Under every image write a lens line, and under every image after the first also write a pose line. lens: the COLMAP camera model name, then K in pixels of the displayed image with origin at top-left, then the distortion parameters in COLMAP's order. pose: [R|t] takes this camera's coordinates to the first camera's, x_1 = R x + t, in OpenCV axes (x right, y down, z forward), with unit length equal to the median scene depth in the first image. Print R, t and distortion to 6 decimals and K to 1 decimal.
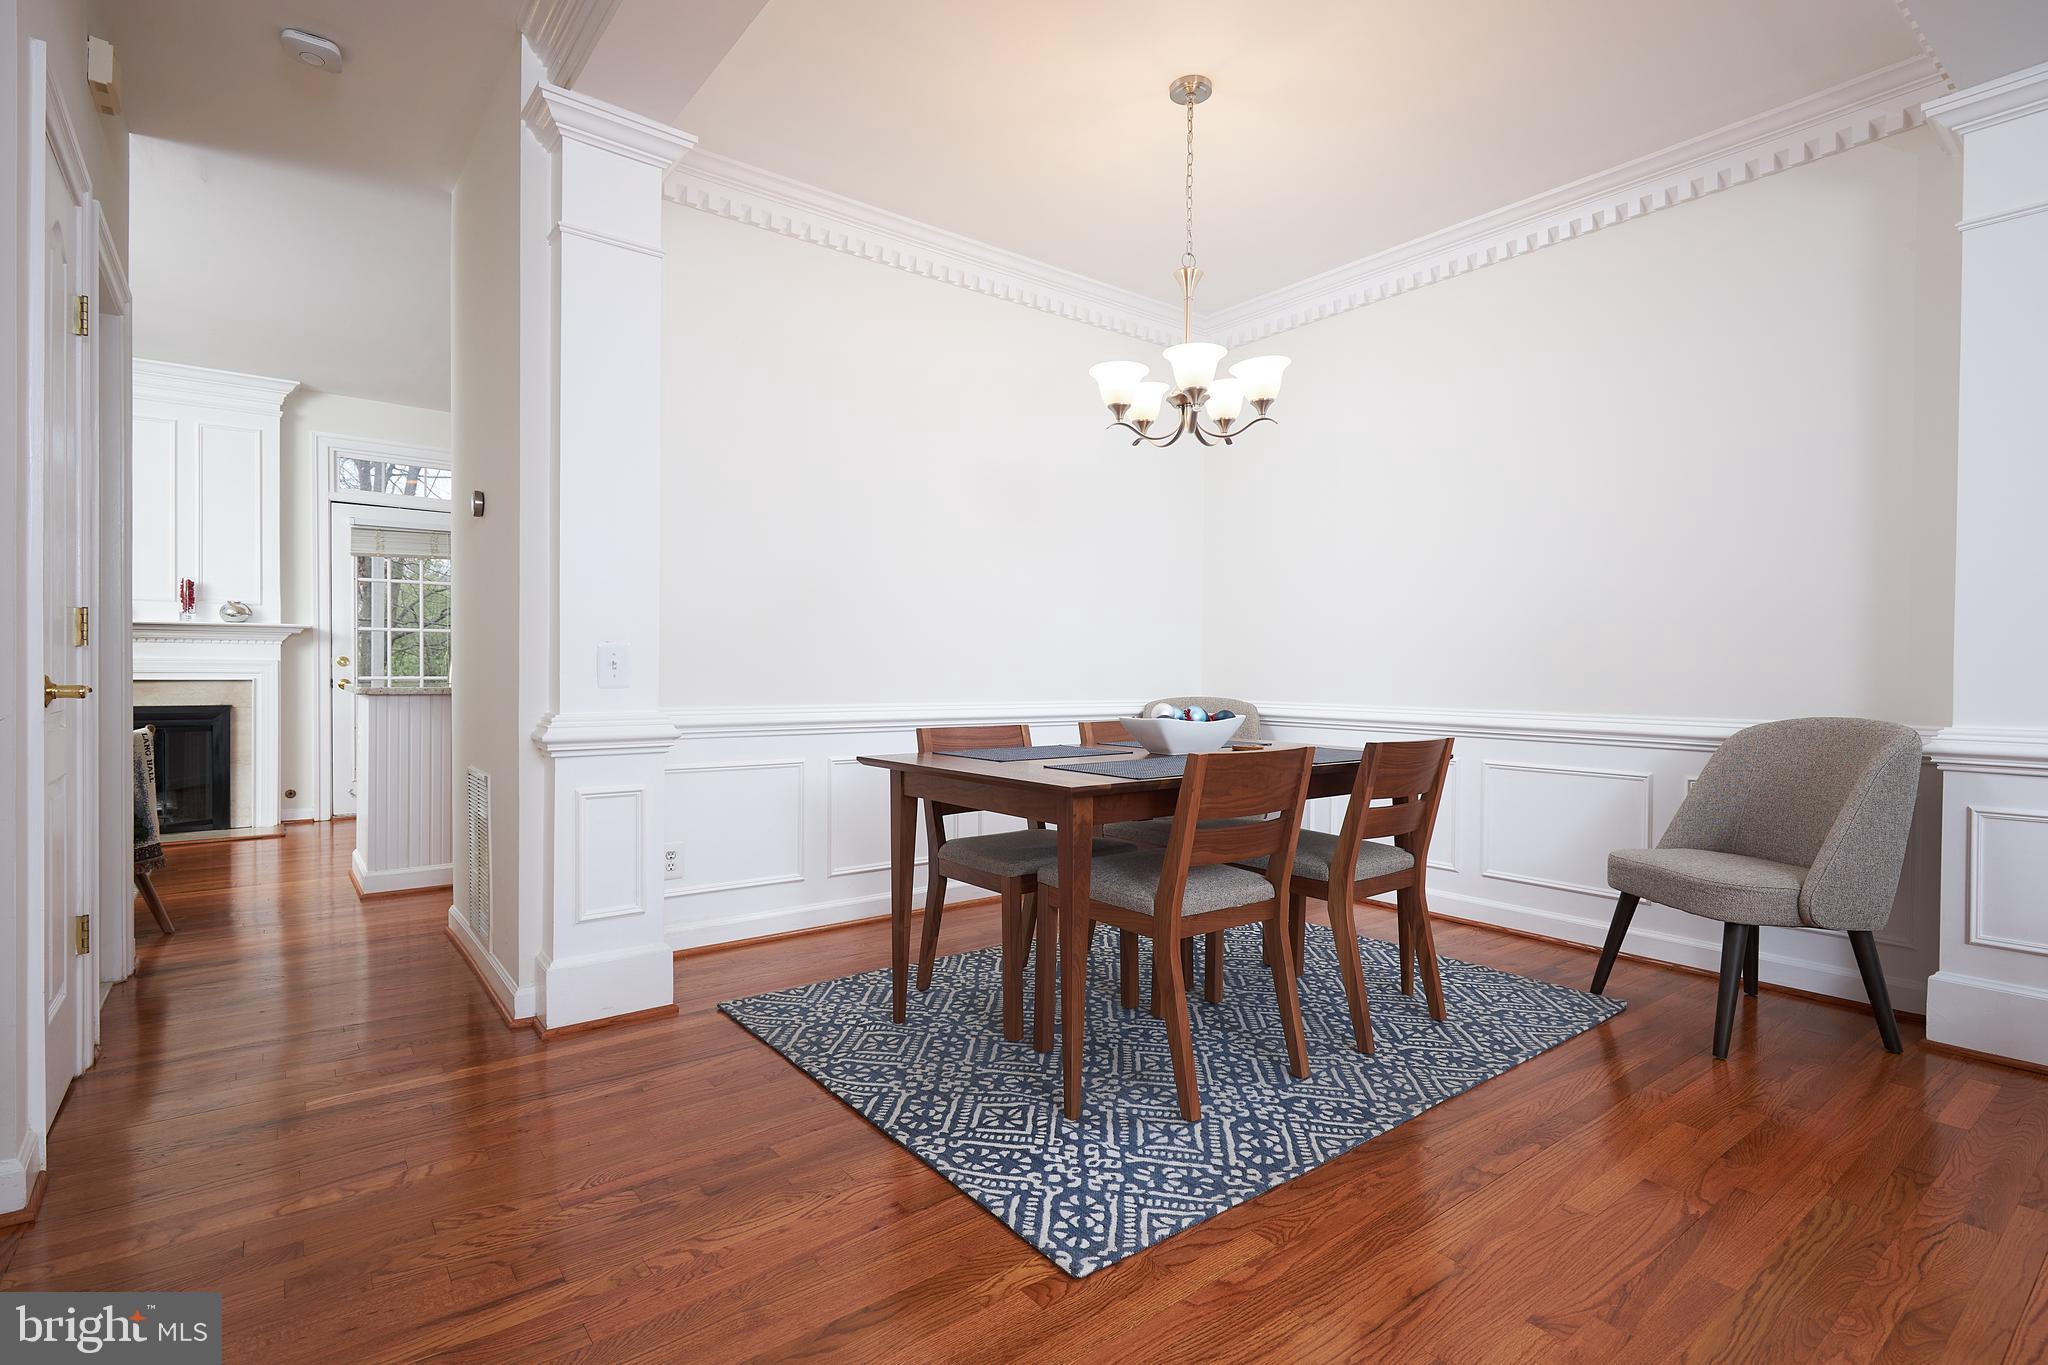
lens RADIAL K [[991.3, 0, 1019.9], [0, 991.3, 678.4], [0, 0, 1]] dist [-0.004365, 0.000730]
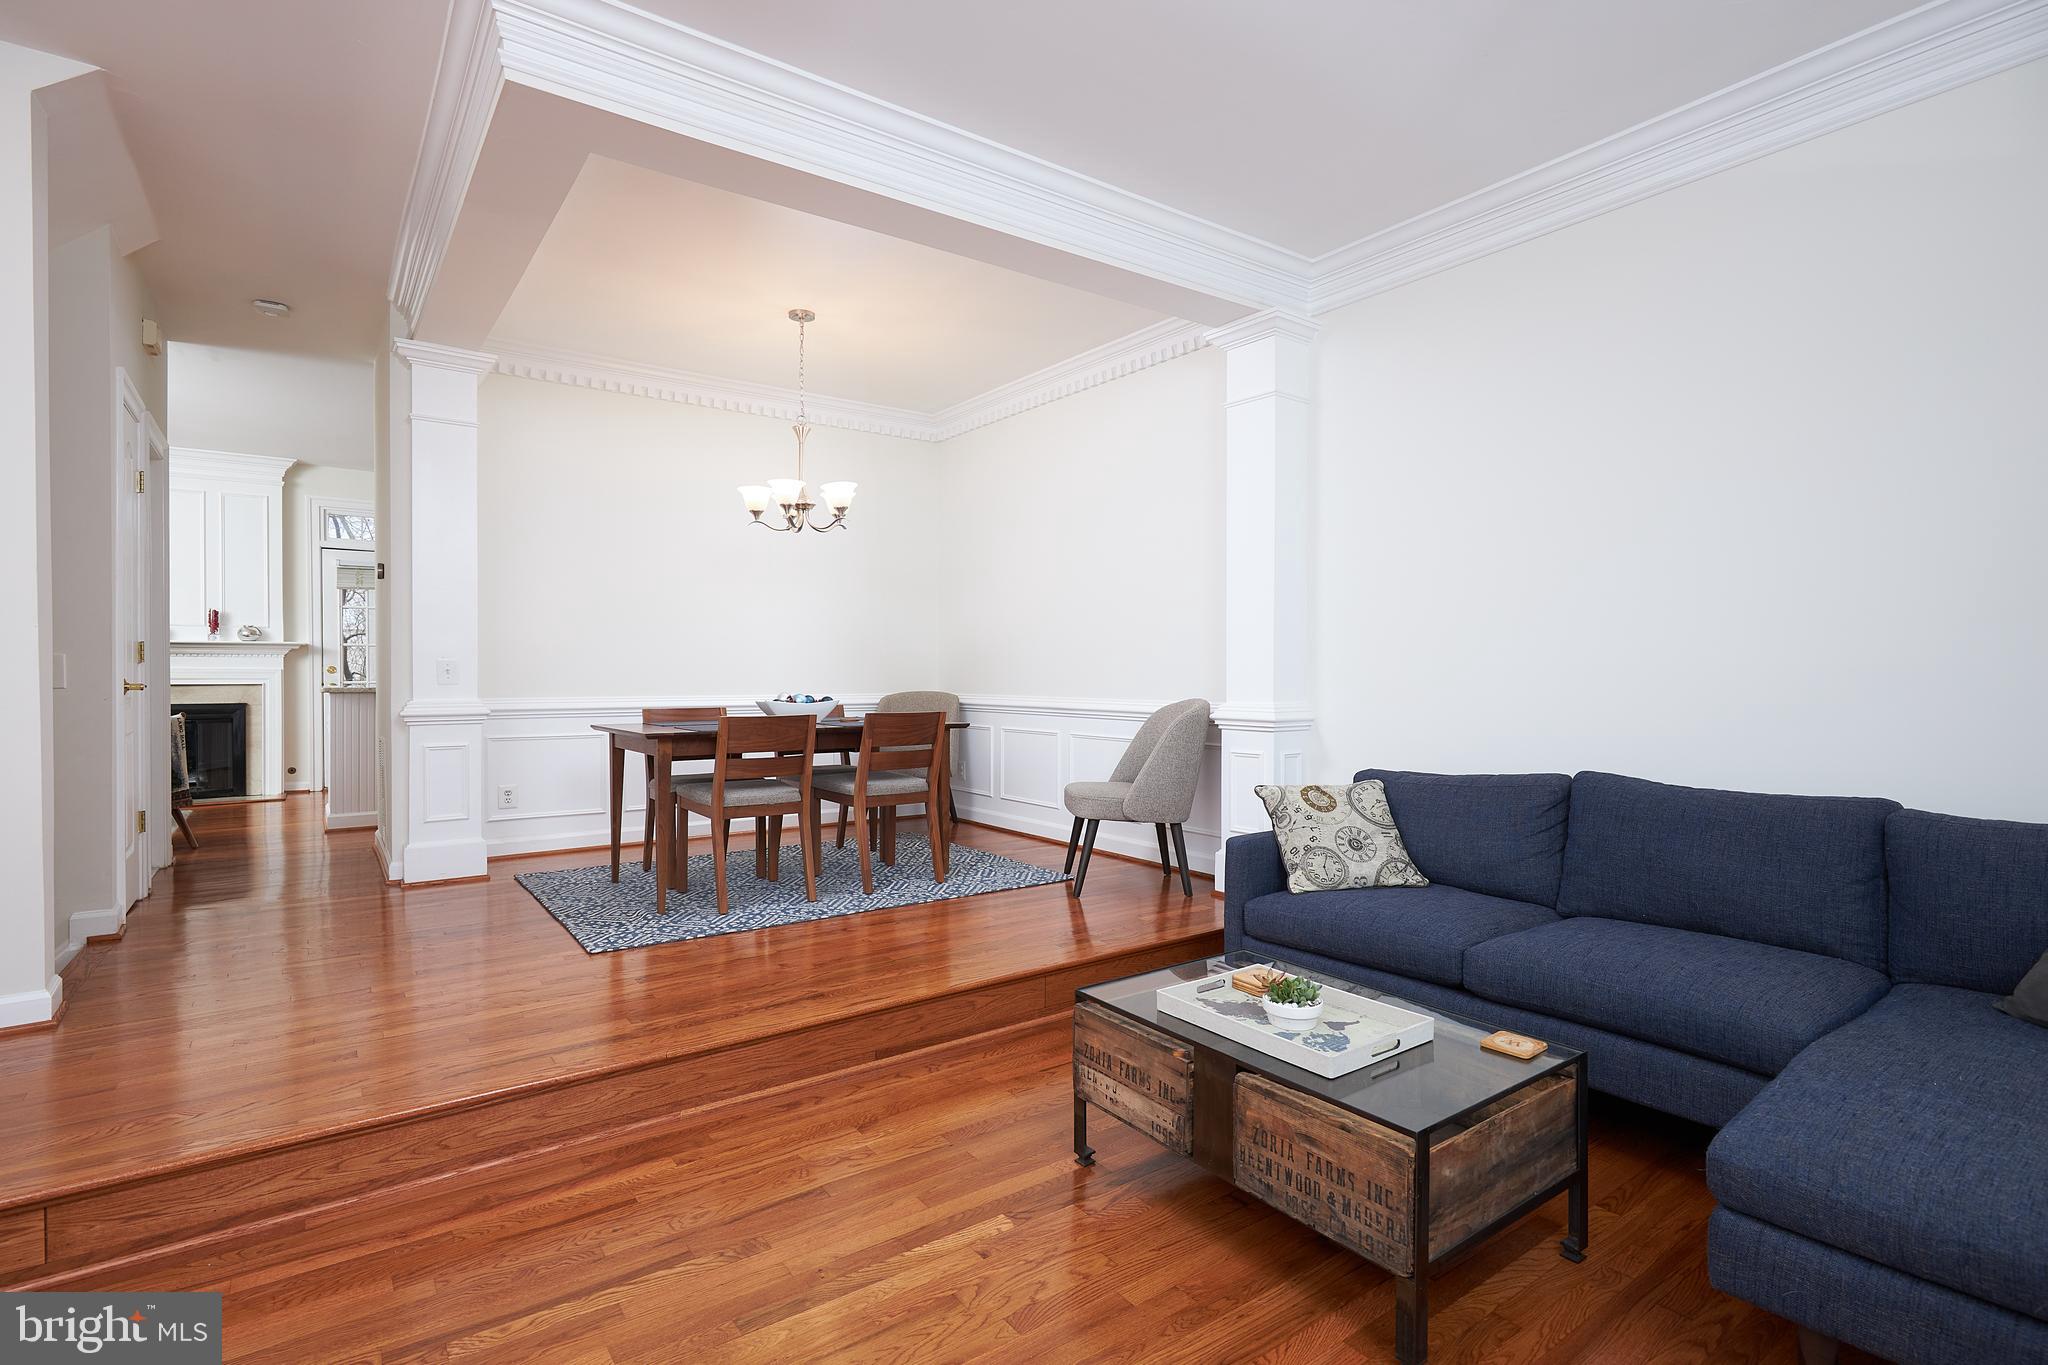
lens RADIAL K [[991.3, 0, 1026.2], [0, 991.3, 679.5], [0, 0, 1]] dist [-0.004365, 0.000730]
pose [[0.999673, -0.007449, -0.024449, 0.474624], [0.007419, 0.999972, -0.001284, 0.007151], [0.024458, 0.001102, 0.999700, -0.509766]]
